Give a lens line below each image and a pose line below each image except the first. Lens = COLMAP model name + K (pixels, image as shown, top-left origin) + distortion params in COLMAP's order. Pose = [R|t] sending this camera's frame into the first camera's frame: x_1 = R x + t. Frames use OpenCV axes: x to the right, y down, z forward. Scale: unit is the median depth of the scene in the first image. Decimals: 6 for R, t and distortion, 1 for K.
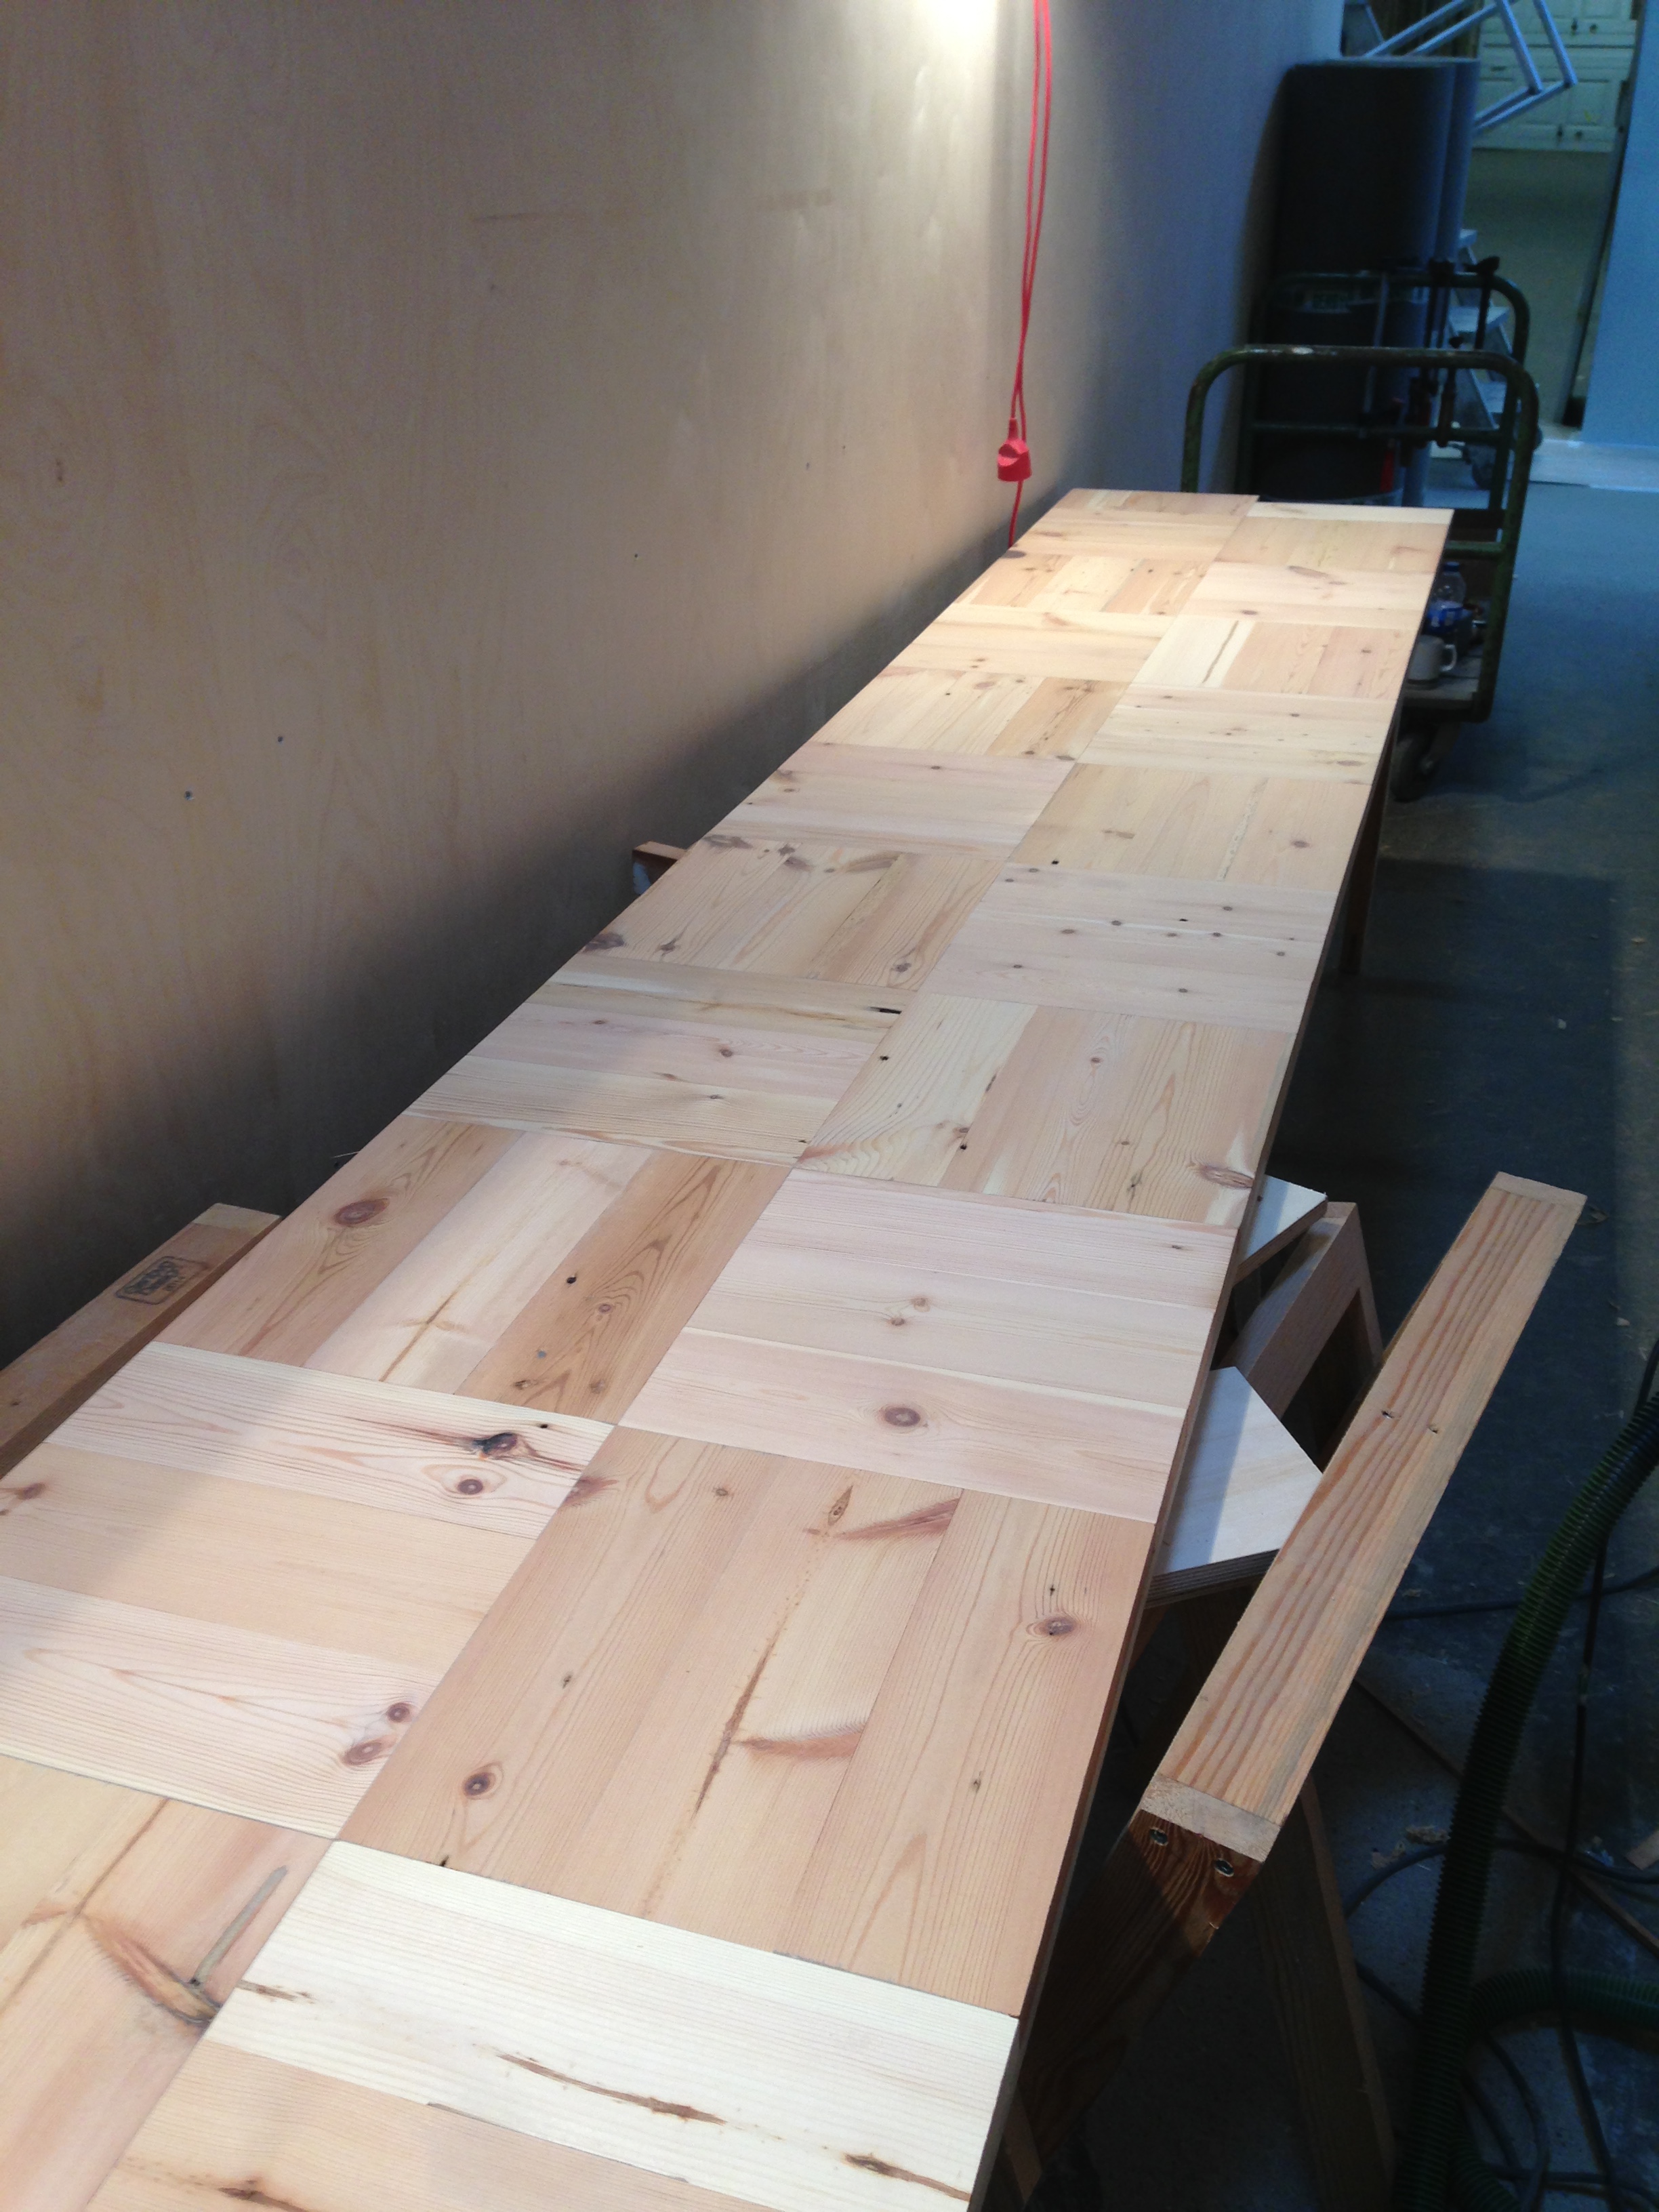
lens RADIAL K [[2075.0, 0, 838.5], [0, 2075.0, 1057.1], [0, 0, 1]] dist [0.125785, -0.241602]
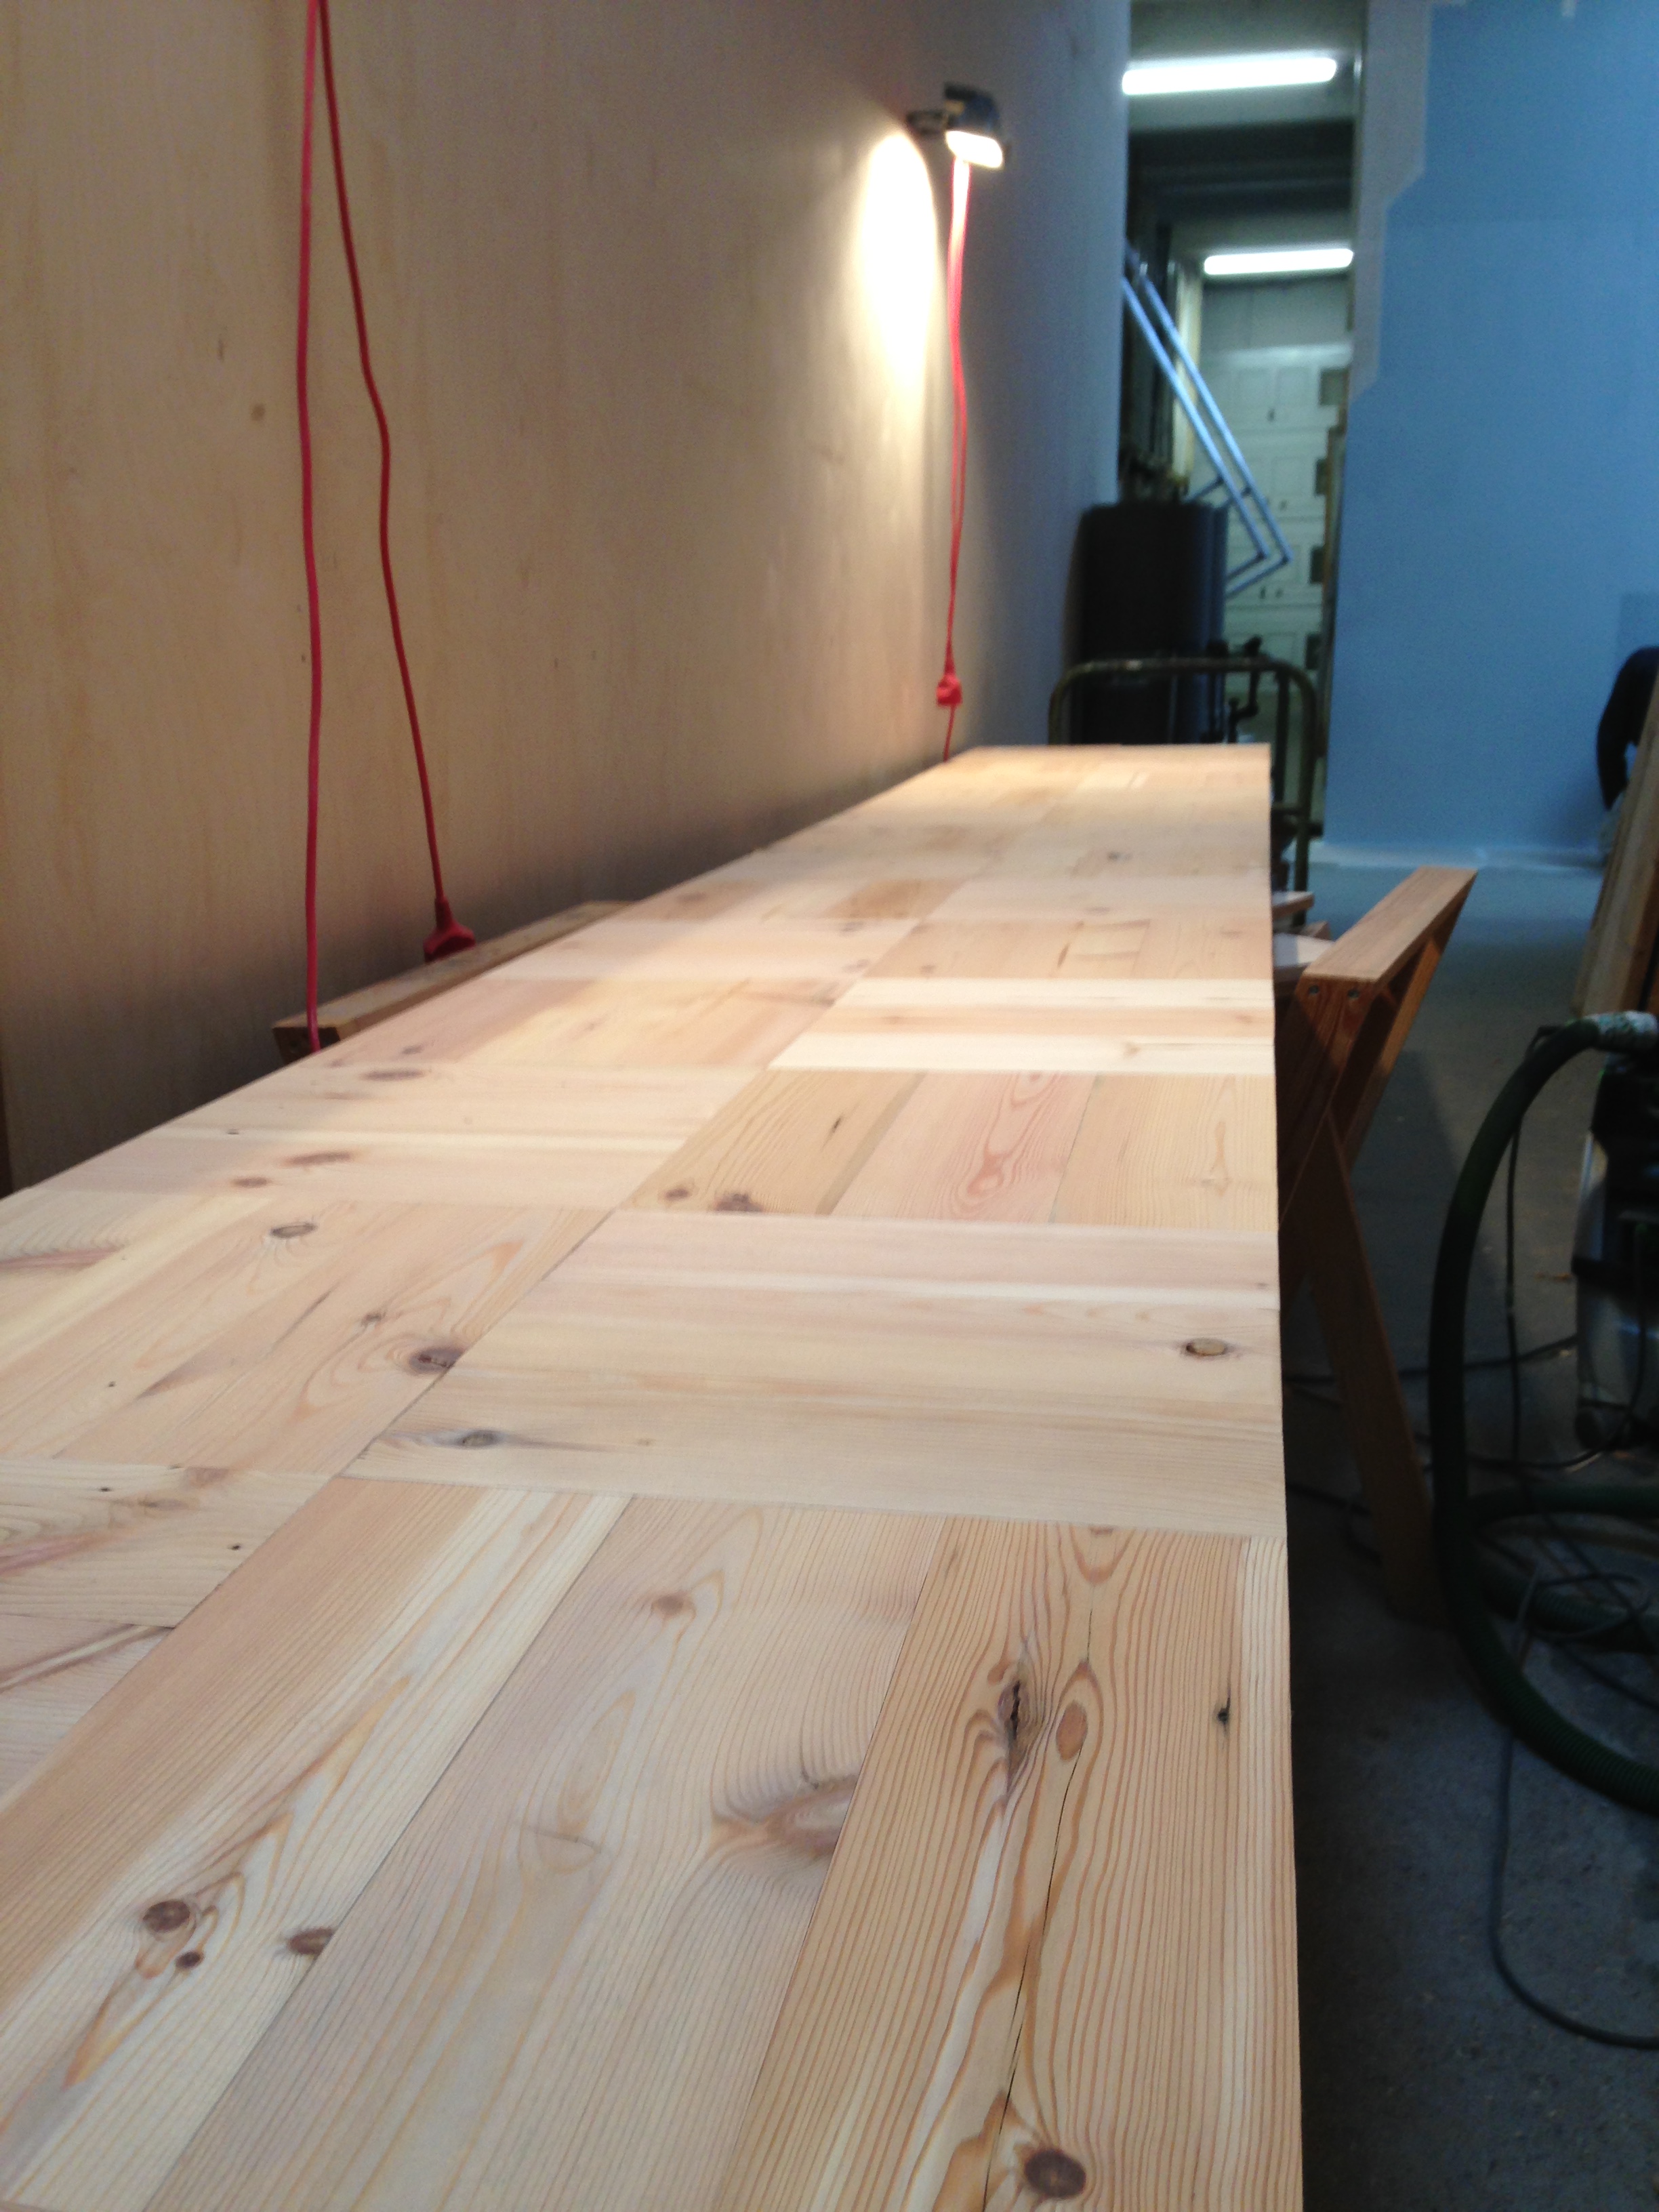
lens RADIAL K [[2075.0, 0, 838.5], [0, 2075.0, 1057.1], [0, 0, 1]] dist [0.125785, -0.241602]
pose [[0.993269, -0.017724, 0.114469, -0.140340], [0.046210, 0.966812, -0.251275, 0.265650], [-0.106216, 0.254873, 0.961123, -0.197970]]
